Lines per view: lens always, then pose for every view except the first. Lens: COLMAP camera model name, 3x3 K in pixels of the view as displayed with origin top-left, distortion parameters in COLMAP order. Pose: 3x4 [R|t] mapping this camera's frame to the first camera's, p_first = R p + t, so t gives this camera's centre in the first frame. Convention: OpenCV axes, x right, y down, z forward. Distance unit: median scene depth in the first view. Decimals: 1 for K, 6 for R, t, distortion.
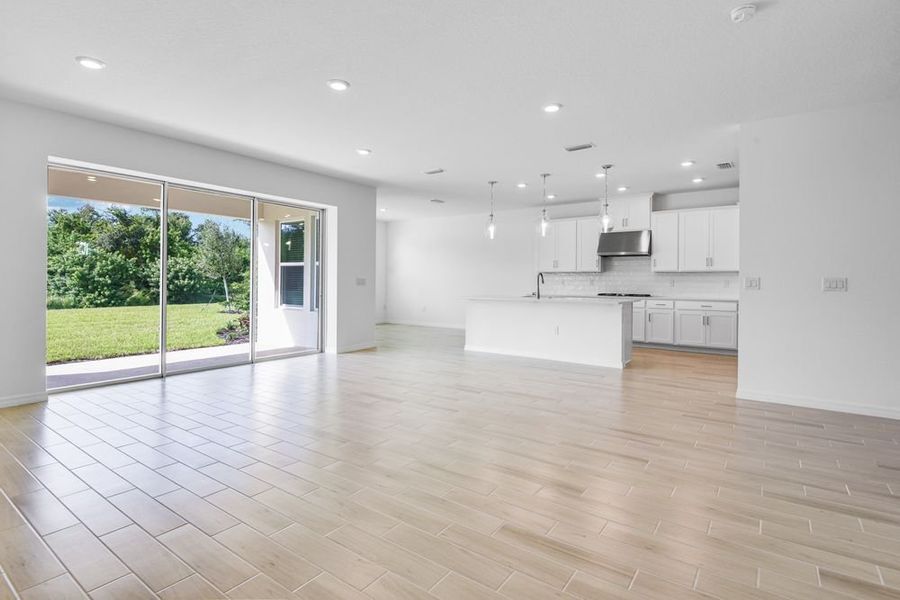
lens RADIAL K [[445.7, 0, 450.9], [0, 445.7, 286.8], [0, 0, 1]] dist [-0.000272, 0.000021]
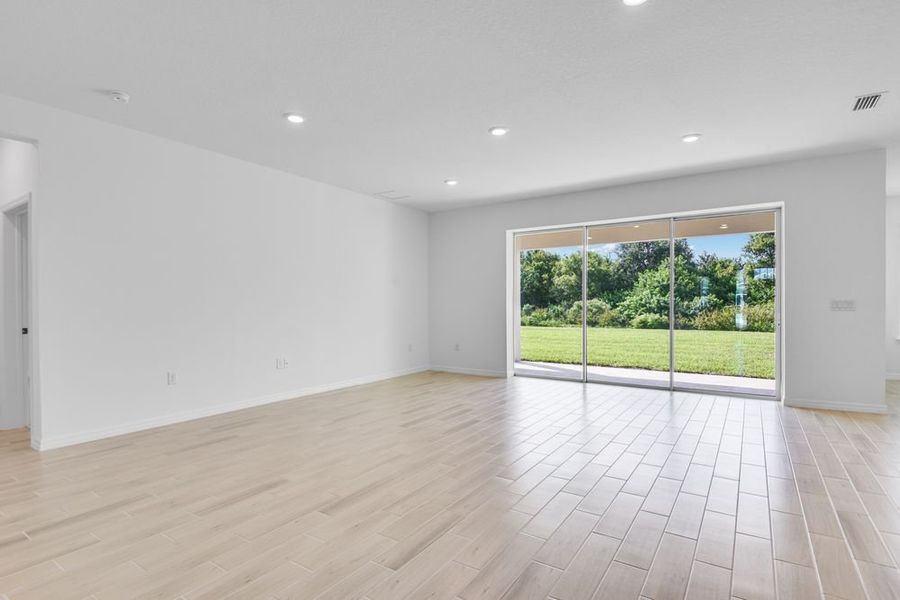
lens RADIAL K [[456.4, 0, 450.0], [0, 456.4, 300.0], [0, 0, 1]] dist [-0.019676, -0.000166]
pose [[0.026068, -0.020989, -0.999440, 0.409296], [-0.013222, 0.999685, -0.021339, 0.002269], [0.999573, 0.013771, 0.025782, 0.387634]]
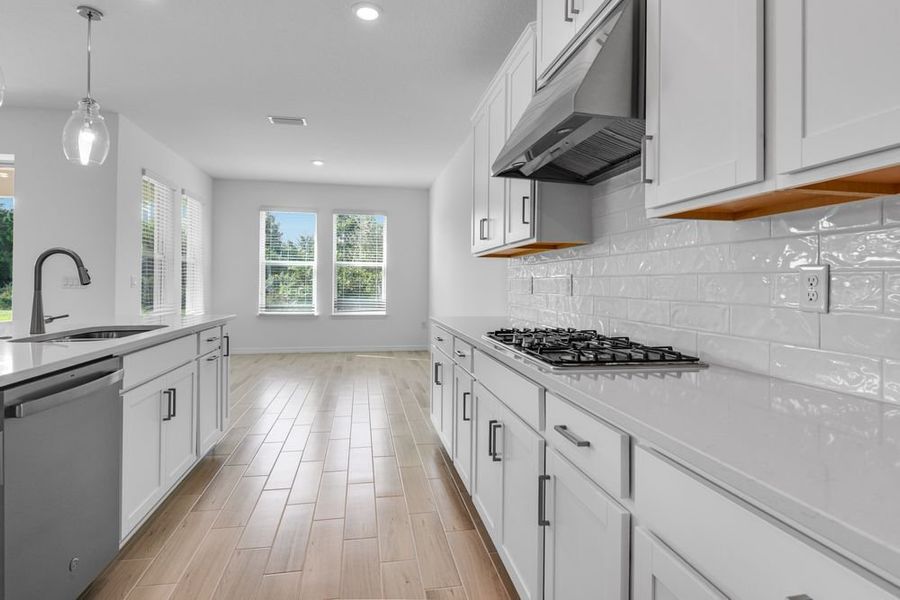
lens RADIAL K [[464.3, 0, 451.7], [0, 464.3, 281.4], [0, 0, 1]] dist [-0.001146, -0.000190]
pose [[0.726265, -0.004641, -0.687400, 0.528313], [-0.011199, 0.999765, -0.018583, -0.006506], [0.687324, 0.021195, 0.726042, 0.850569]]
